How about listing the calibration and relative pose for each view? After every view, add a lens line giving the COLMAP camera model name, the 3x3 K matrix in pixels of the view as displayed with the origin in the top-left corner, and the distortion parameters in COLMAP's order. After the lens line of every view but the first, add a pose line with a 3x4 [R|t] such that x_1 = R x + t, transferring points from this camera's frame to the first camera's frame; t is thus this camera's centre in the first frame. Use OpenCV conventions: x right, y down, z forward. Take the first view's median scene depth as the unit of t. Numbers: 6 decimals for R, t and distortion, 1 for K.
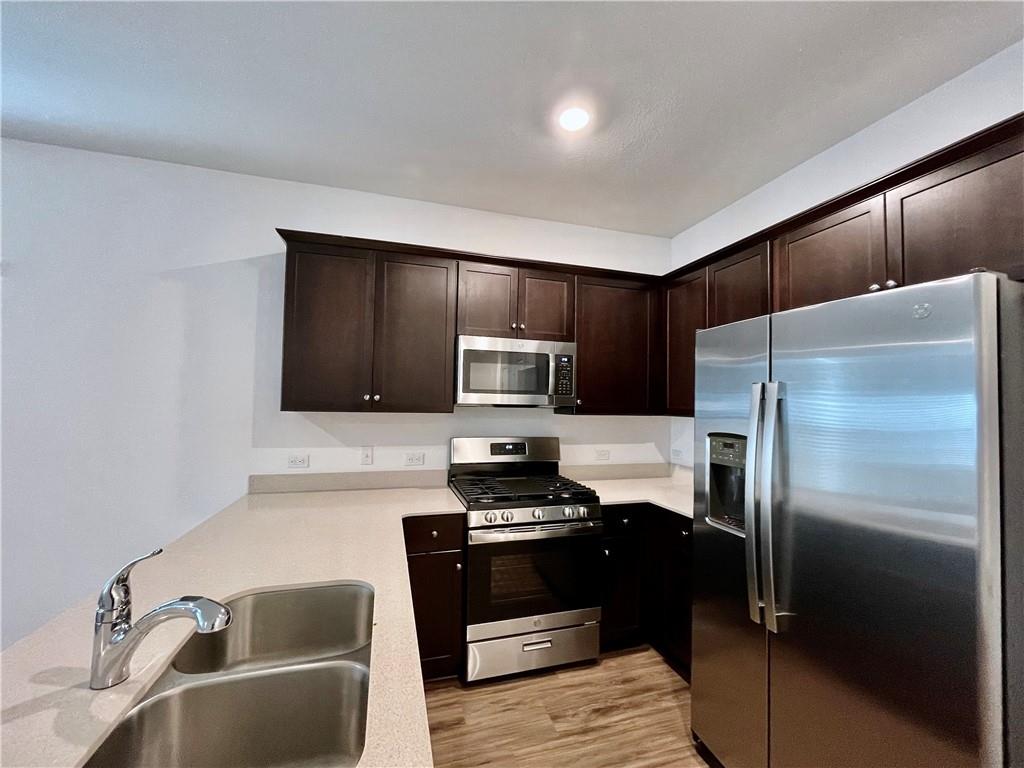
lens RADIAL K [[411.9, 0, 509.1], [0, 411.9, 389.8], [0, 0, 1]] dist [-0.002113, 0.000266]
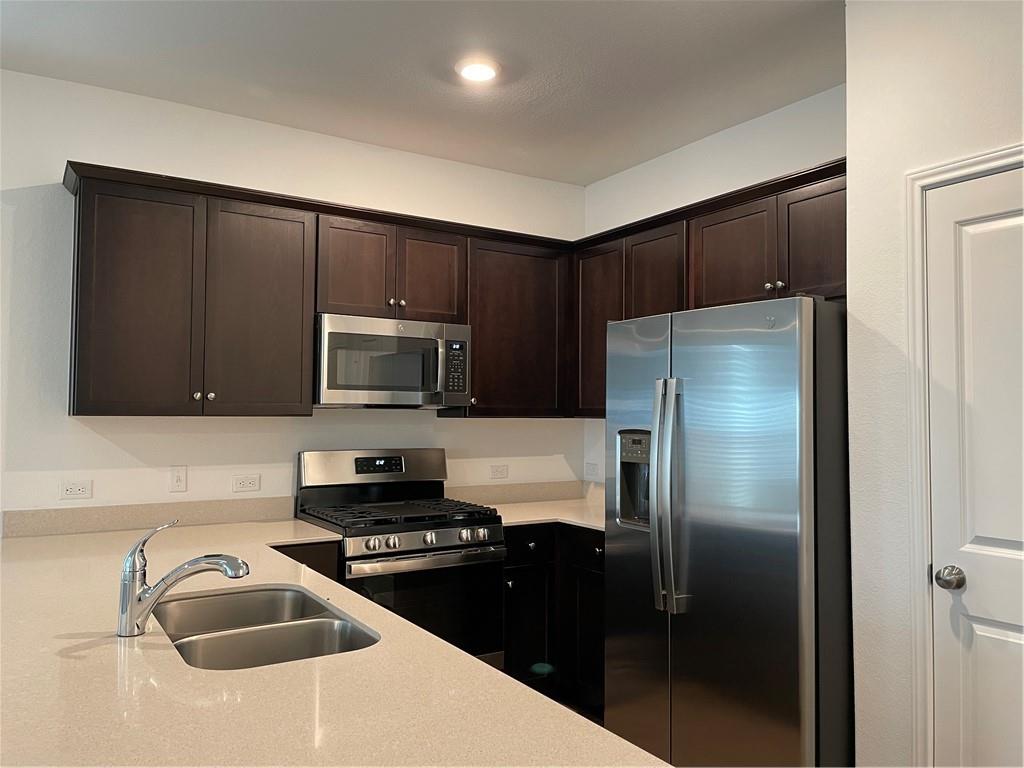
lens RADIAL K [[776.0, 0, 512.0], [0, 776.0, 384.0], [0, 0, 1]] dist [0.102442, -0.121549]
pose [[0.962029, 0.000003, 0.272949, -0.174174], [0.000213, 1.000000, -0.000761, -0.001276], [-0.272949, 0.000790, 0.962028, -0.470738]]
